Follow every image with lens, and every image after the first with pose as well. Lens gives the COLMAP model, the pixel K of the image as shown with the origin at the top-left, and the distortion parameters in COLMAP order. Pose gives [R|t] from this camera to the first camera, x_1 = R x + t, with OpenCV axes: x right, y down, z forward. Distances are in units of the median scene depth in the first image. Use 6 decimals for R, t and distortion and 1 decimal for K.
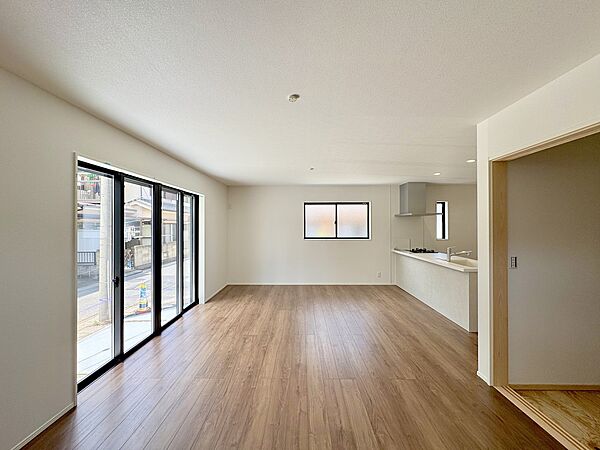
lens RADIAL K [[239.8, 0, 299.3], [0, 239.8, 224.1], [0, 0, 1]] dist [-0.001474, 0.000277]
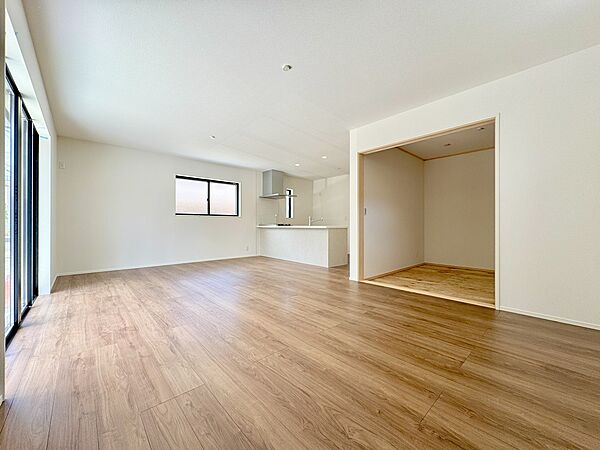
lens RADIAL K [[239.8, 0, 299.3], [0, 239.8, 224.1], [0, 0, 1]] dist [-0.001474, 0.000277]
pose [[0.728408, 0.005538, 0.685121, -0.289844], [-0.007825, 0.999969, 0.000237, 0.104869], [-0.685099, -0.005533, 0.728429, 0.006358]]
